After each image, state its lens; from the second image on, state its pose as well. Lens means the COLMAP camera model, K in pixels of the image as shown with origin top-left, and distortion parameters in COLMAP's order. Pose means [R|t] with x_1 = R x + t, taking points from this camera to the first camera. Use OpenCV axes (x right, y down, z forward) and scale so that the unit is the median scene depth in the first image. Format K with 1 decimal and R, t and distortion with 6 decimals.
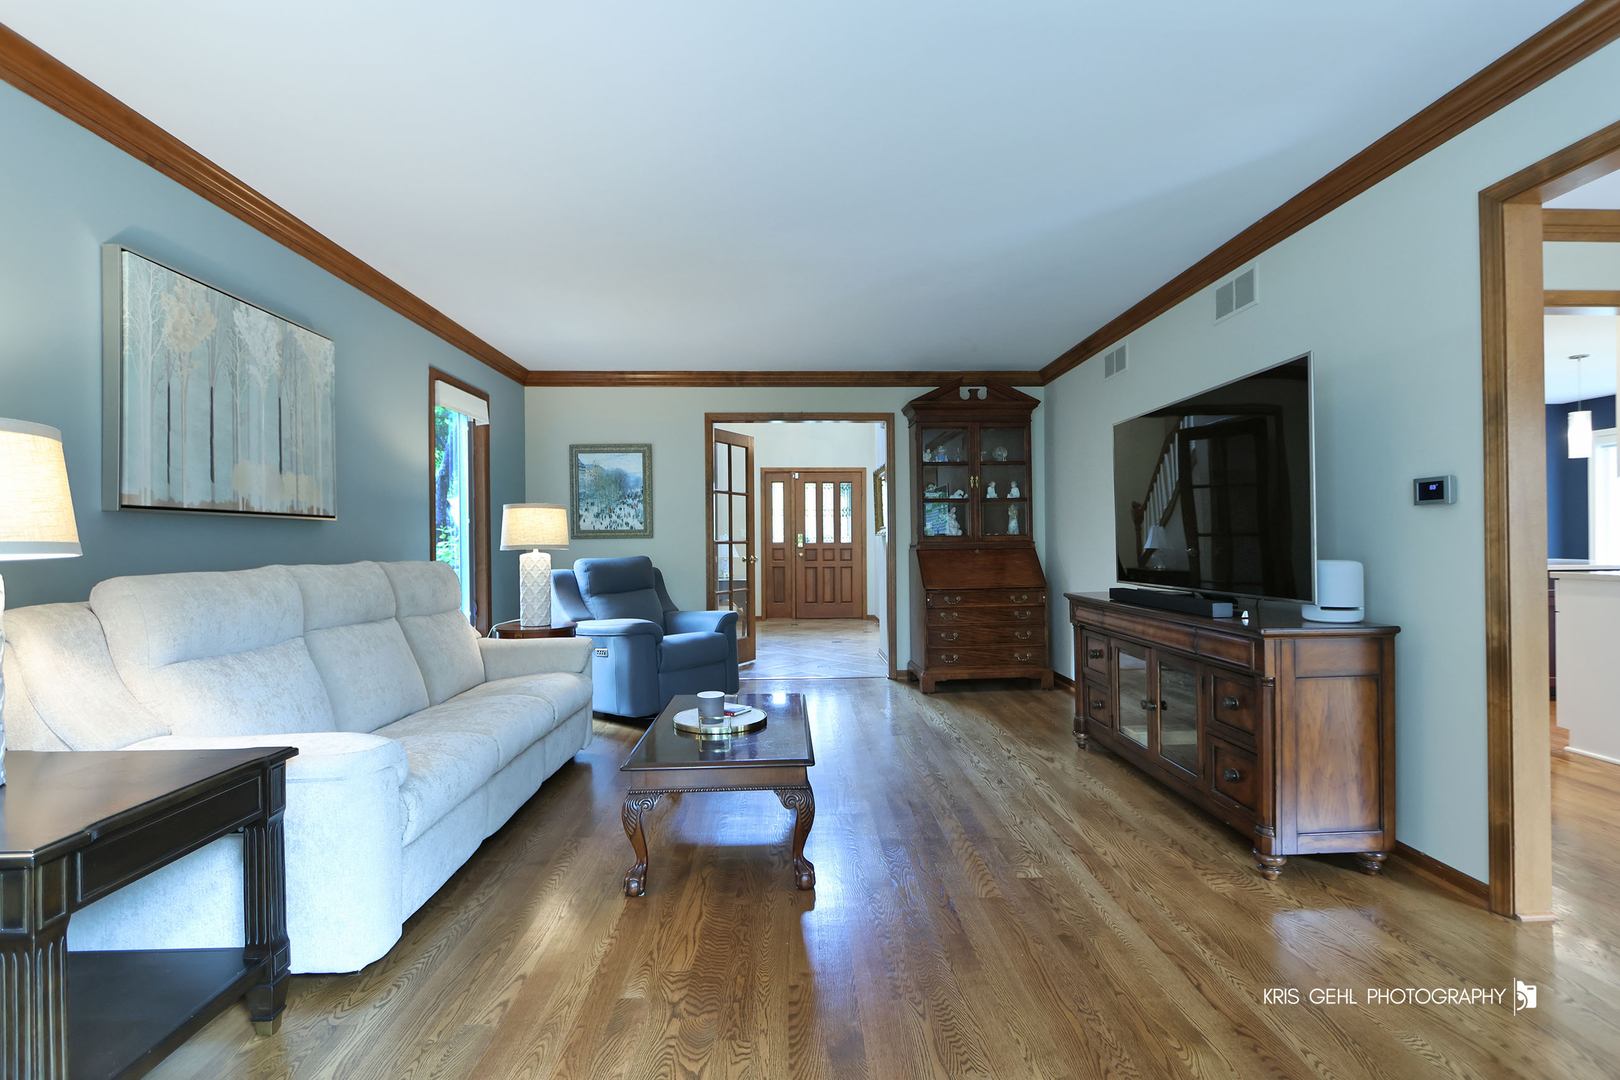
lens RADIAL K [[739.5, 0, 810.0], [0, 739.5, 540.0], [0, 0, 1]] dist [-0.002789, -0.000223]
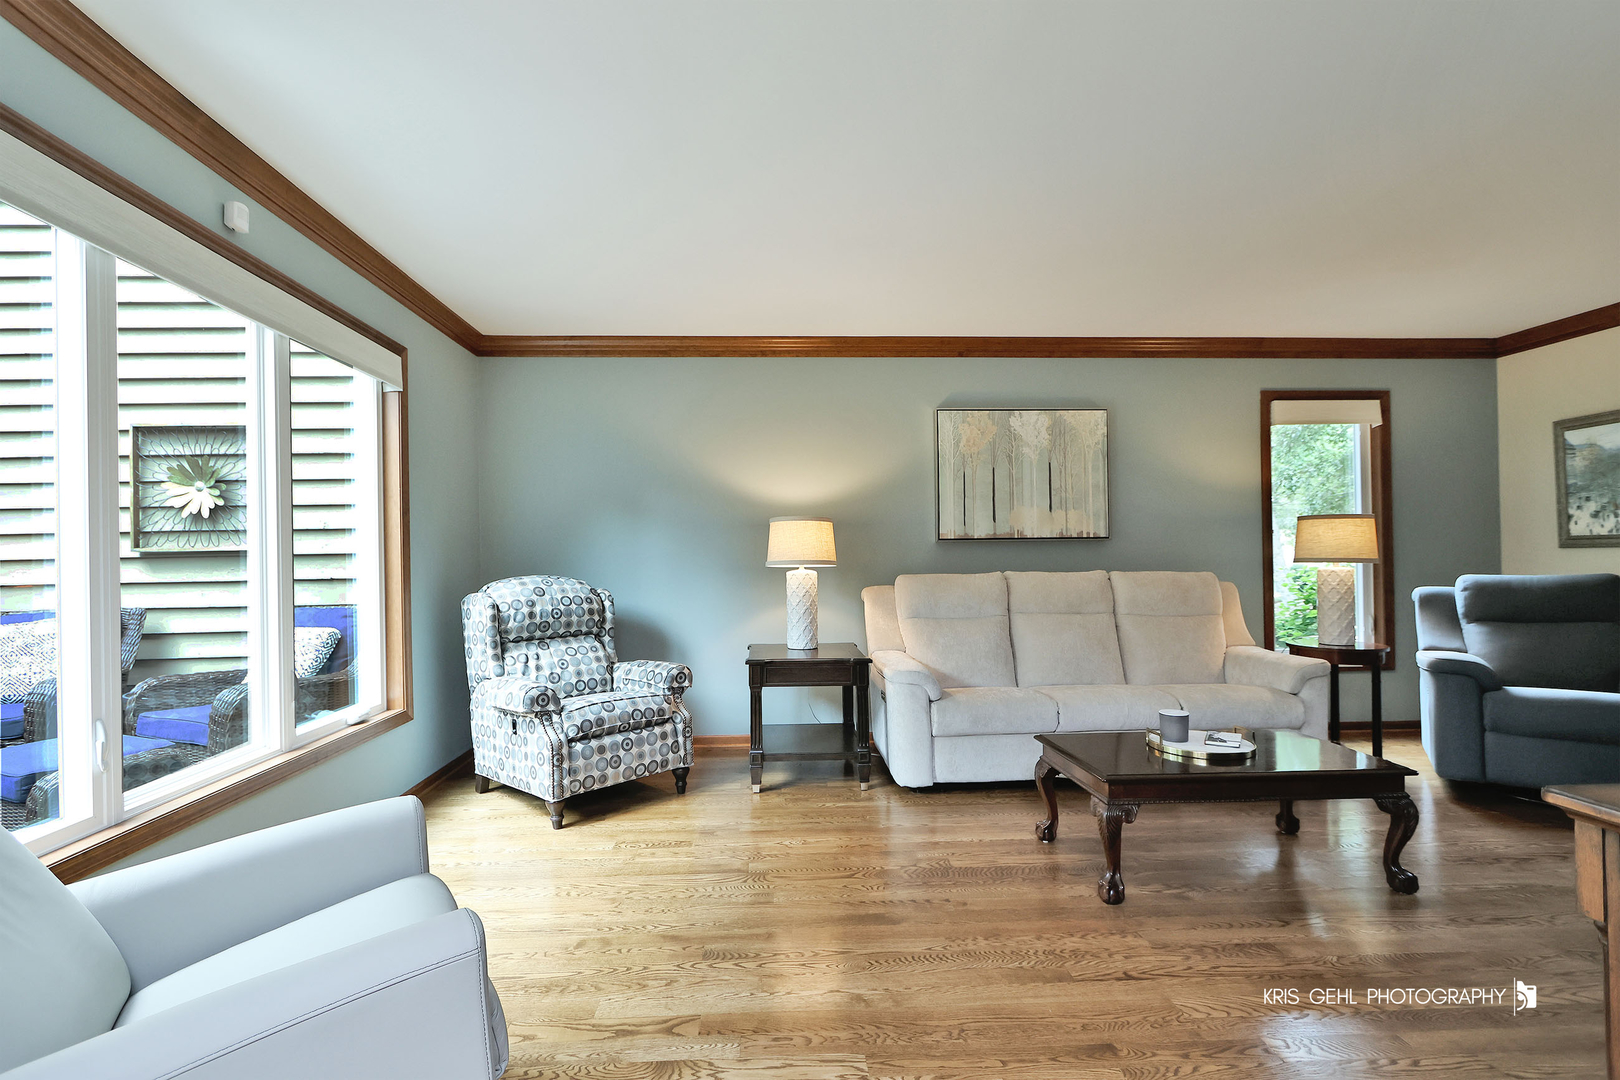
lens RADIAL K [[773.7, 0, 810.0], [0, 773.7, 540.0], [0, 0, 1]] dist [-0.002926, -0.000281]
pose [[0.012500, -0.013367, -0.999833, 0.845861], [0.011584, 0.999845, -0.013223, -0.015123], [0.999855, -0.011417, 0.012653, 0.460270]]
